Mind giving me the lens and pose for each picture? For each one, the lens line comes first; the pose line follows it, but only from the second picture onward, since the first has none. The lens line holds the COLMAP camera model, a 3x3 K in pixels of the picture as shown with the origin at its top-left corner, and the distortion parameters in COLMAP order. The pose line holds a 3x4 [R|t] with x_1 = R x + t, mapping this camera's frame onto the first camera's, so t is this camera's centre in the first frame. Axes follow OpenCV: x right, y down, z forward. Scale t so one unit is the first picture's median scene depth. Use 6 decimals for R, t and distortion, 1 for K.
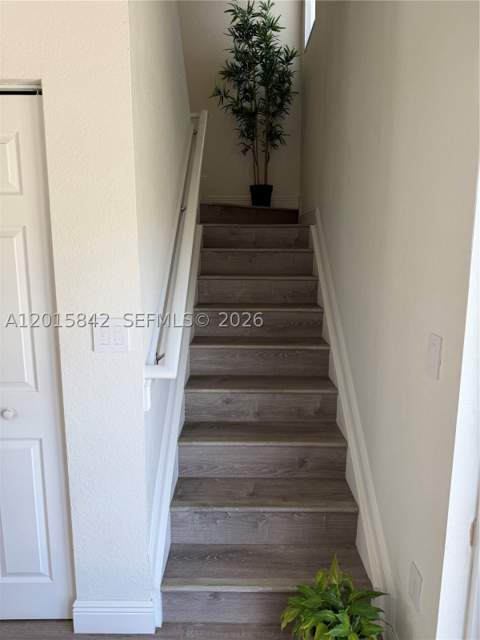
lens RADIAL K [[447.5, 0, 242.4], [0, 447.5, 320.4], [0, 0, 1]] dist [0.061420, -0.084574]
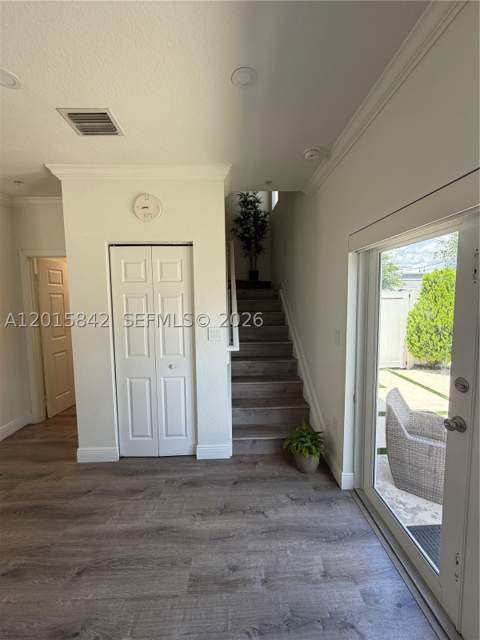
lens RADIAL K [[255.5, 0, 238.3], [0, 255.5, 319.8], [0, 0, 1]] dist [0.002990, -0.002128]
pose [[0.999090, -0.016993, 0.039124, -0.150919], [0.020149, 0.996450, -0.081738, 0.052259], [-0.037596, 0.082452, 0.995886, -0.340737]]
